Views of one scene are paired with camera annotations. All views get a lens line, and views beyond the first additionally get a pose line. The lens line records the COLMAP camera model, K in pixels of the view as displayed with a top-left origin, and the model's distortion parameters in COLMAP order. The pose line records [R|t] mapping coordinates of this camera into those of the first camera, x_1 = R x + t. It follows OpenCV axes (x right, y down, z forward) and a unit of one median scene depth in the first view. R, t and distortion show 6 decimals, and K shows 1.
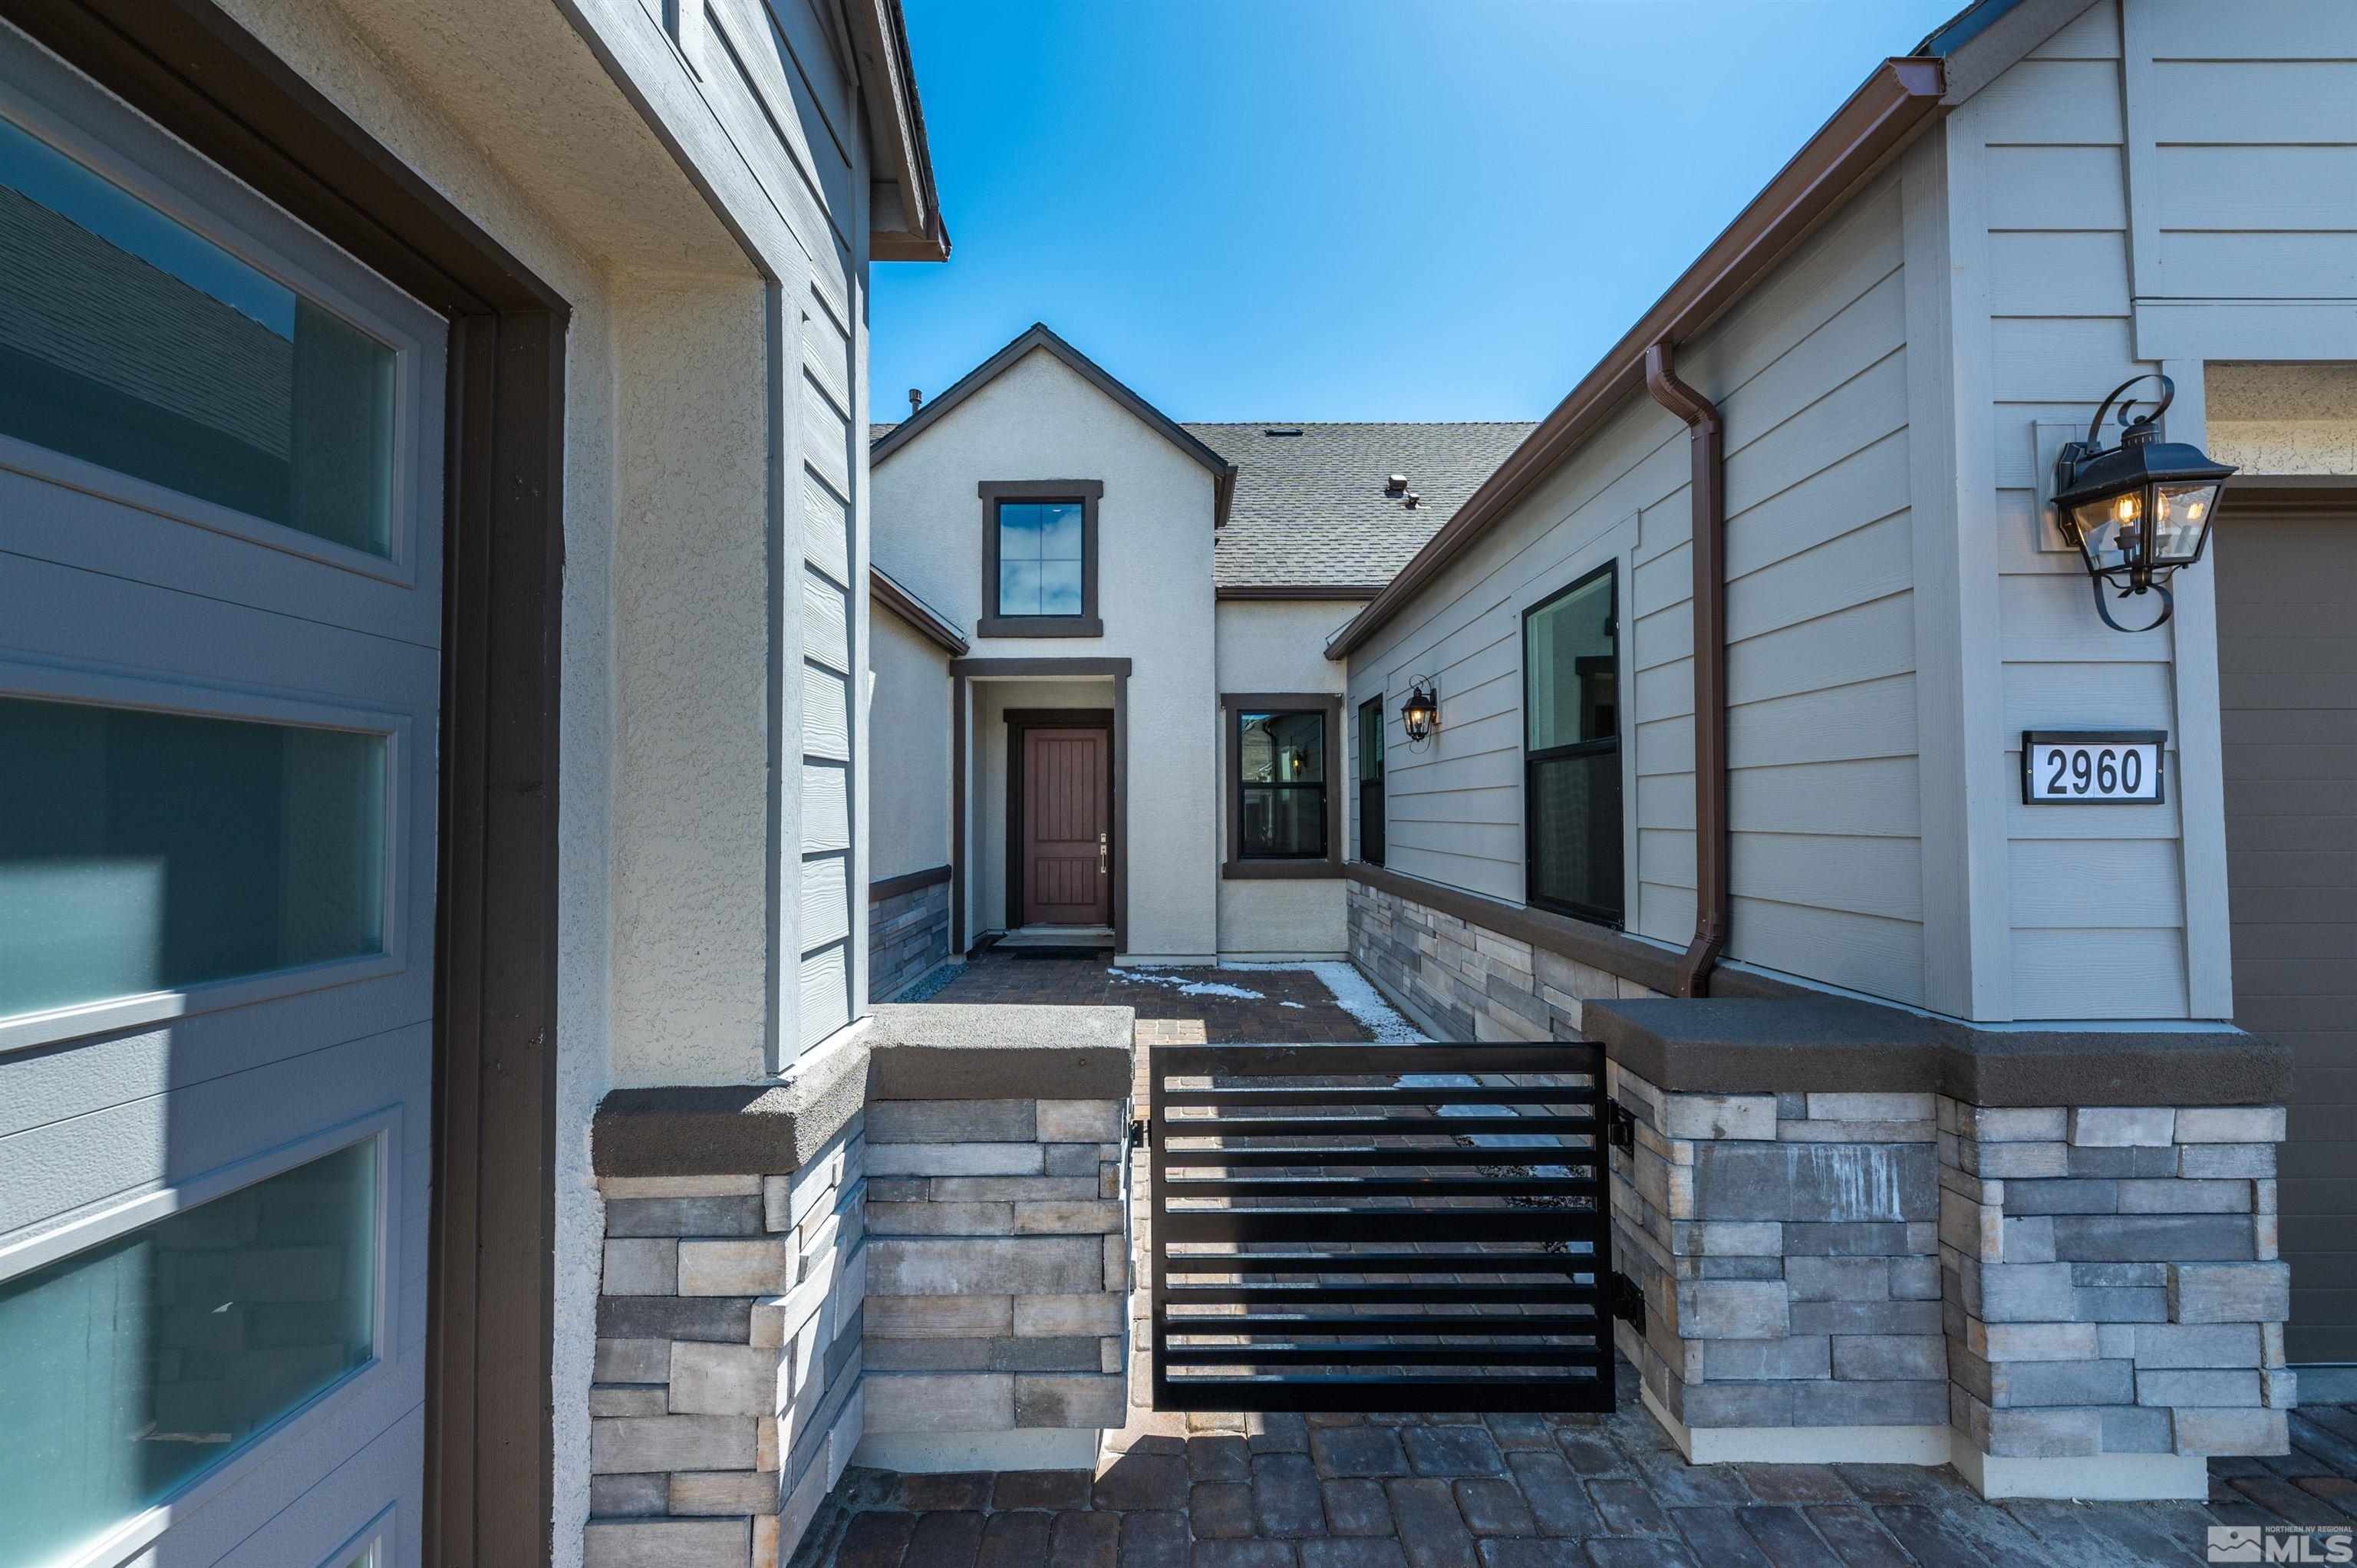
lens RADIAL K [[817.4, 0, 1172.3], [0, 817.4, 783.5], [0, 0, 1]] dist [0.008852, -0.002547]
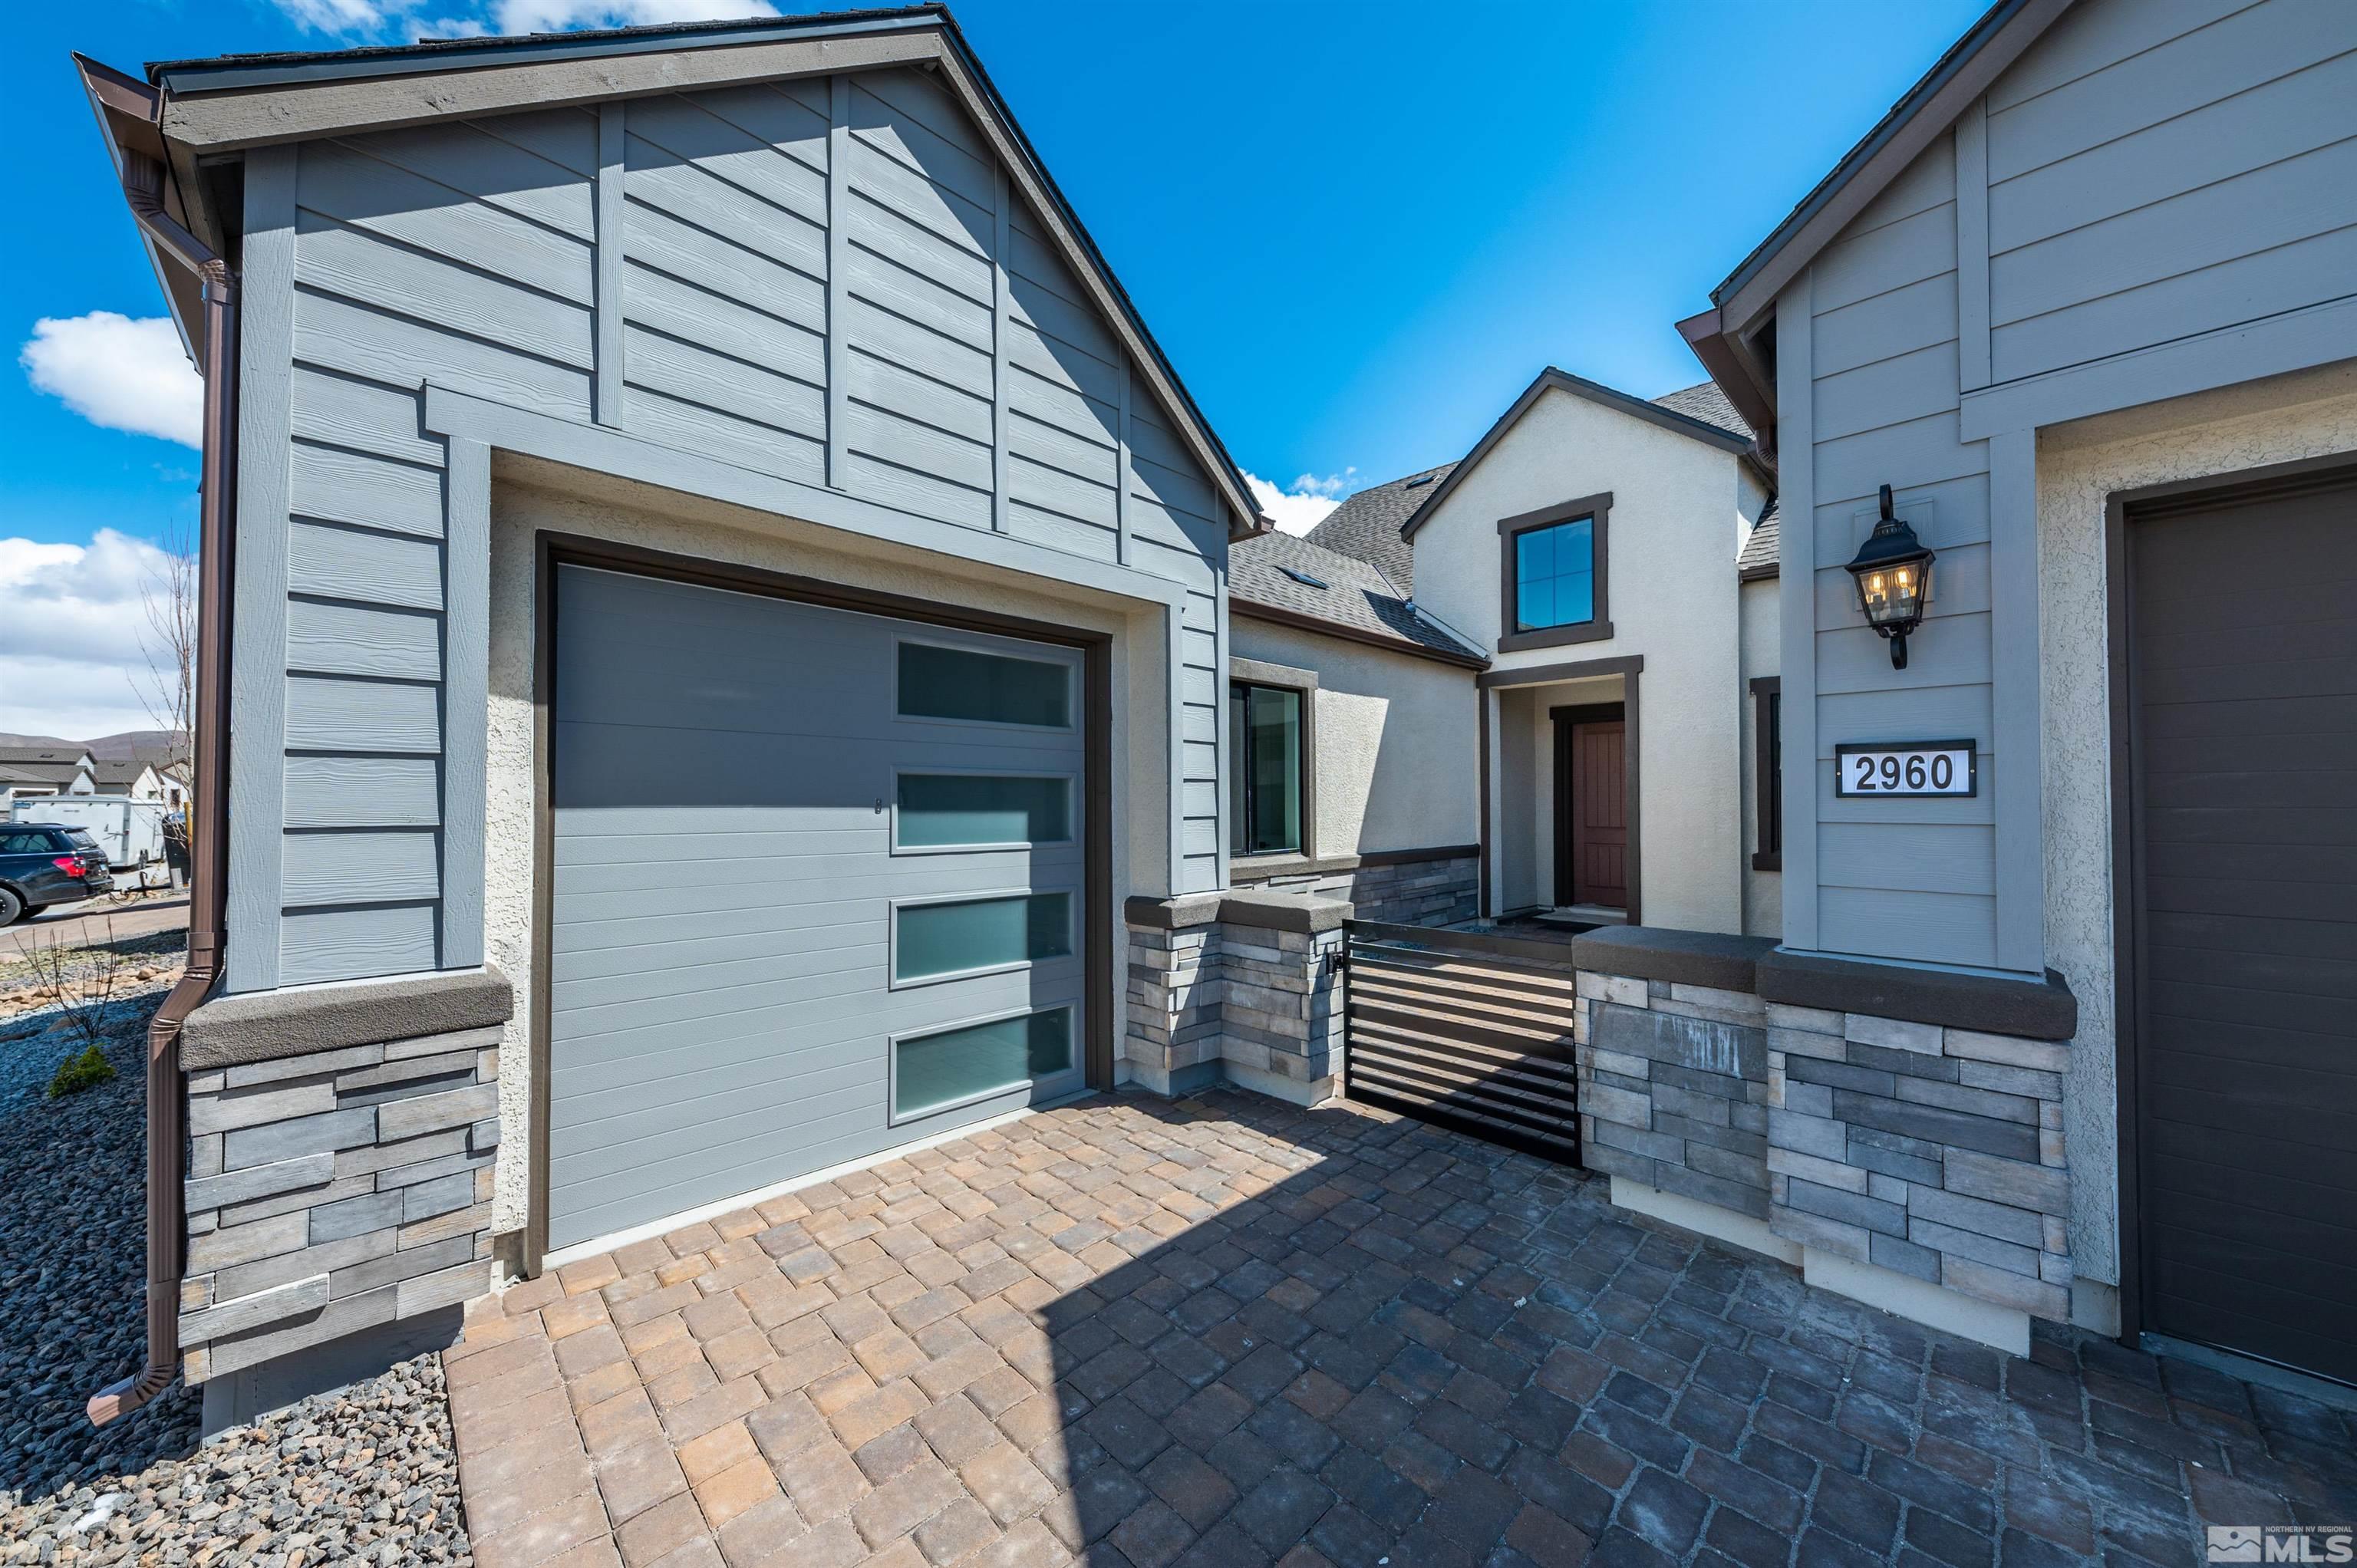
lens RADIAL K [[817.4, 0, 1176.3], [0, 817.4, 789.6], [0, 0, 1]] dist [0.008852, -0.002547]
pose [[0.700789, -0.007411, -0.713330, 1.242978], [0.023429, 0.999646, 0.012631, -0.030915], [0.712984, -0.025564, 0.700715, -0.755639]]
